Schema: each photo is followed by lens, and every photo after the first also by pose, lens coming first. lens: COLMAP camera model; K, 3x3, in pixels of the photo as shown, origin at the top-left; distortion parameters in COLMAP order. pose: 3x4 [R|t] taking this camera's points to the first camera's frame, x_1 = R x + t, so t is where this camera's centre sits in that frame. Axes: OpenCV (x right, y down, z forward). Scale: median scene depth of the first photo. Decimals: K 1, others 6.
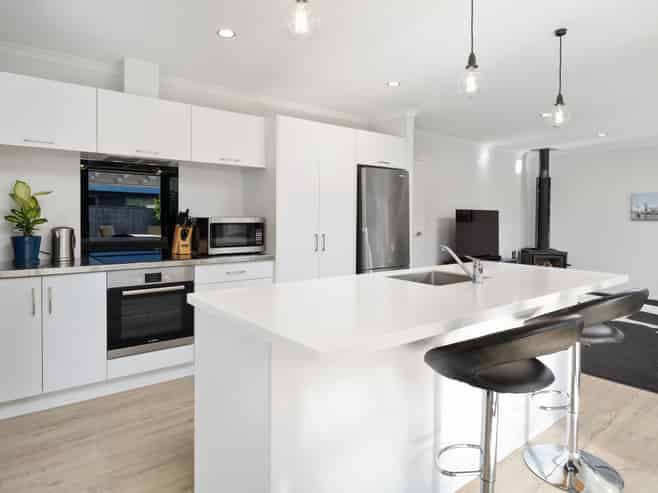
lens RADIAL K [[396.6, 0, 313.5], [0, 396.6, 213.7], [0, 0, 1]] dist [-0.009064, -0.000573]
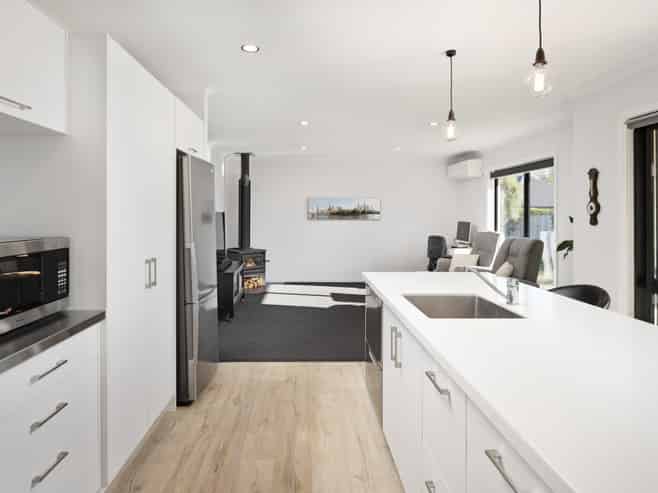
lens RADIAL K [[396.6, 0, 313.5], [0, 396.6, 213.7], [0, 0, 1]] dist [-0.009064, -0.000573]
pose [[0.593169, -0.008529, 0.805033, -0.182918], [0.003530, 0.999962, 0.007993, -0.011982], [-0.805070, -0.001899, 0.593176, 0.258115]]
